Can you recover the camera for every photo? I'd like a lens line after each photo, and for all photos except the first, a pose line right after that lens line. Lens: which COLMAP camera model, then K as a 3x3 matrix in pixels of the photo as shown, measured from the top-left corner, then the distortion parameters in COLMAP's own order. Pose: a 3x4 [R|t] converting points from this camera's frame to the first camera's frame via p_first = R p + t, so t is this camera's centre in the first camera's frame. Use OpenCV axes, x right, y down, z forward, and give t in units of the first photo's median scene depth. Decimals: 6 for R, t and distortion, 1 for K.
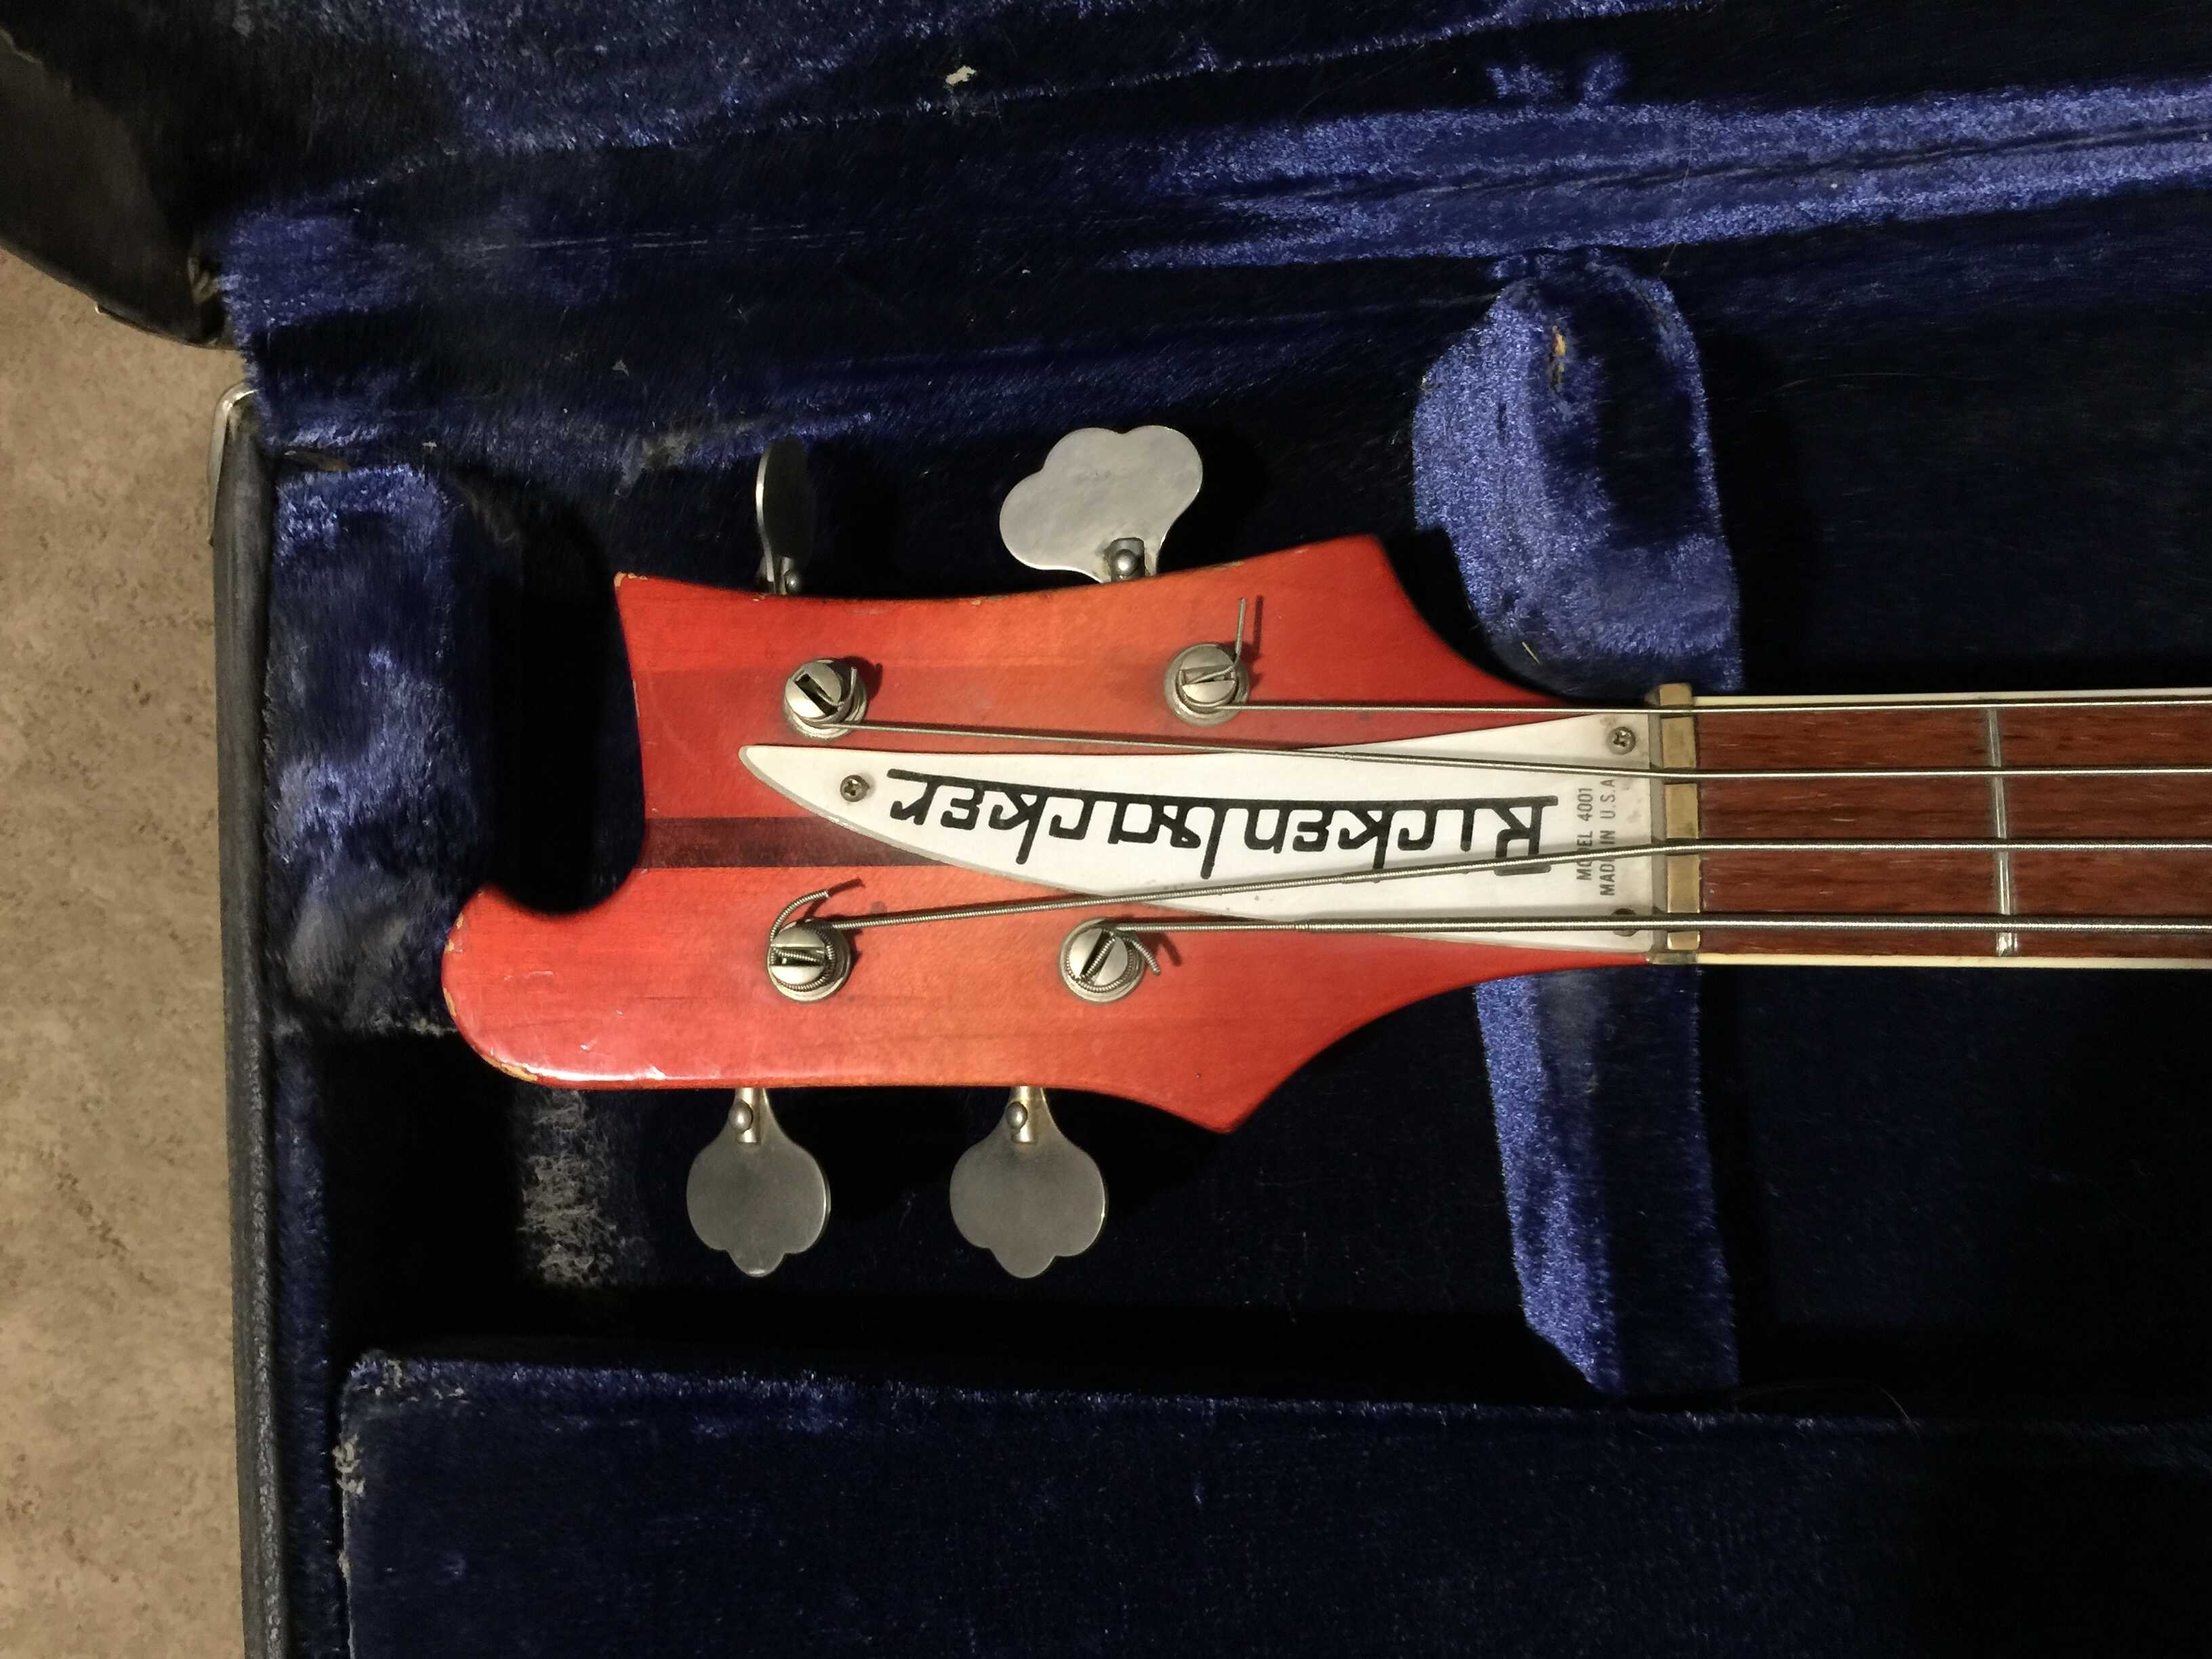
lens RADIAL K [[1889.0, 0, 1120.1], [0, 1889.0, 828.2], [0, 0, 1]] dist [0.052876, -0.065322]
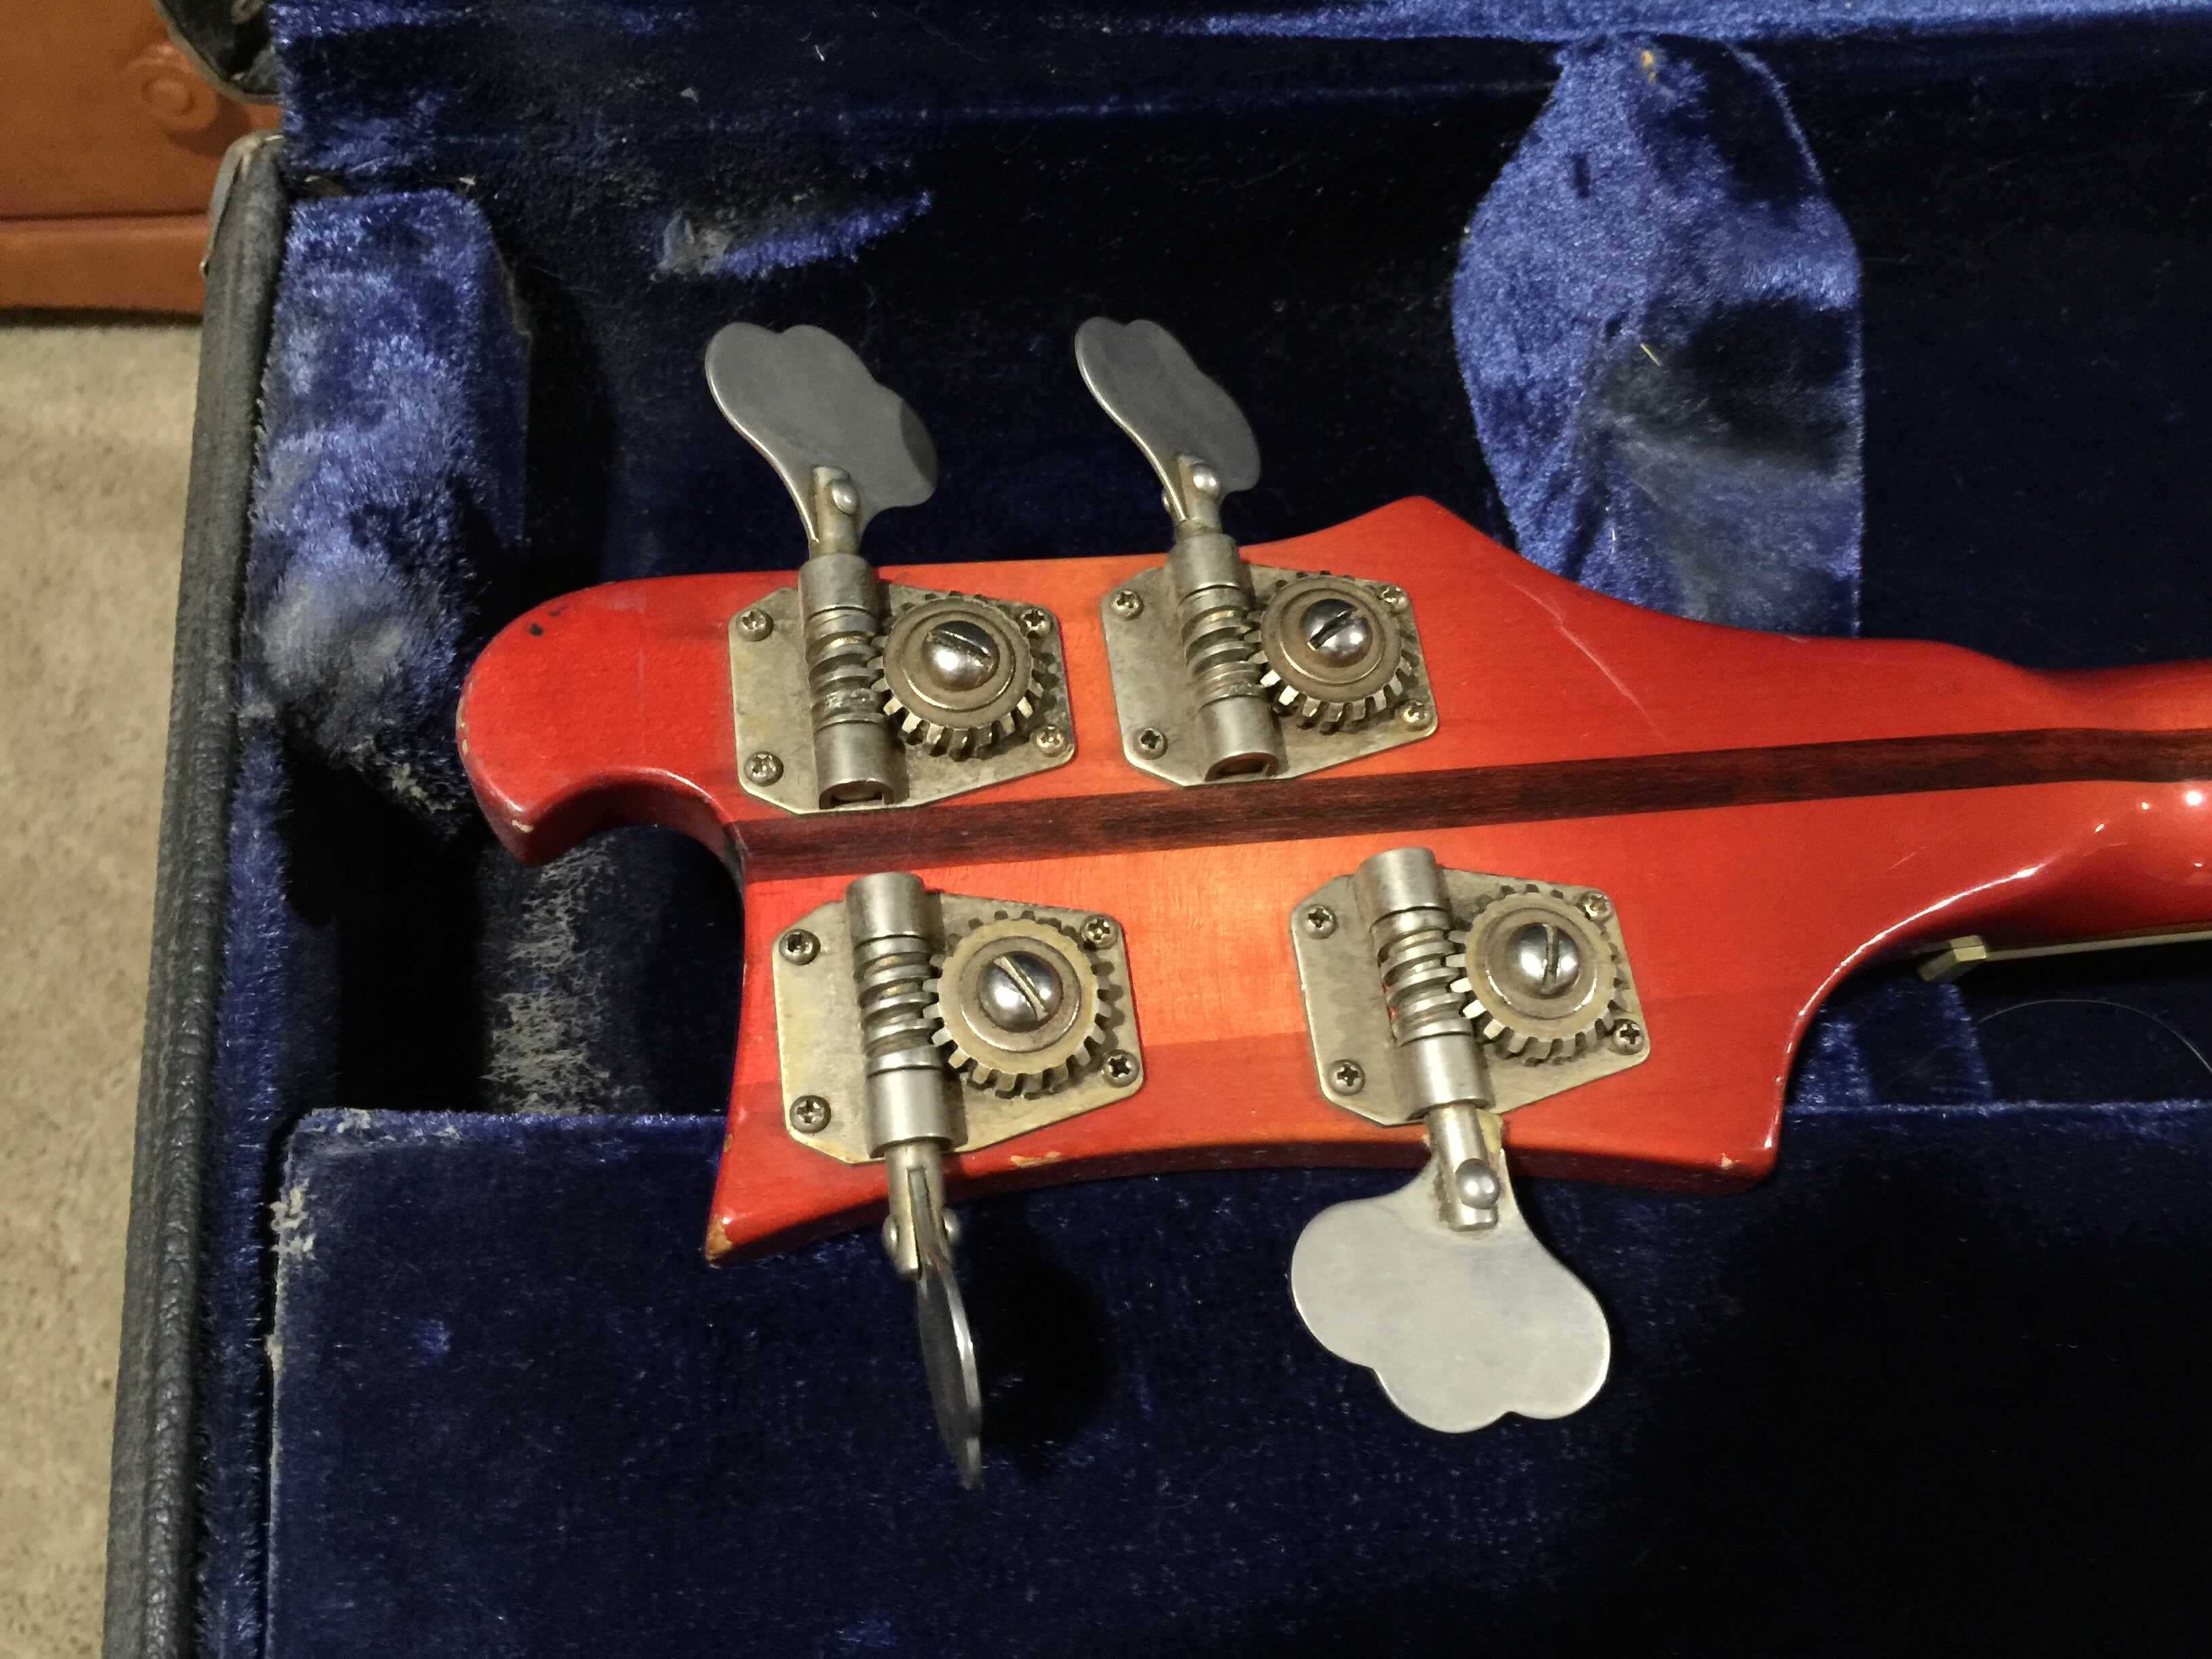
lens RADIAL K [[1889.0, 0, 1094.3], [0, 1889.0, 825.7], [0, 0, 1]] dist [0.052876, -0.065322]
pose [[0.991669, 0.000688, 0.128807, -0.181968], [0.044264, 0.937269, -0.345786, 0.440986], [-0.120965, 0.348607, 0.929430, 0.208728]]
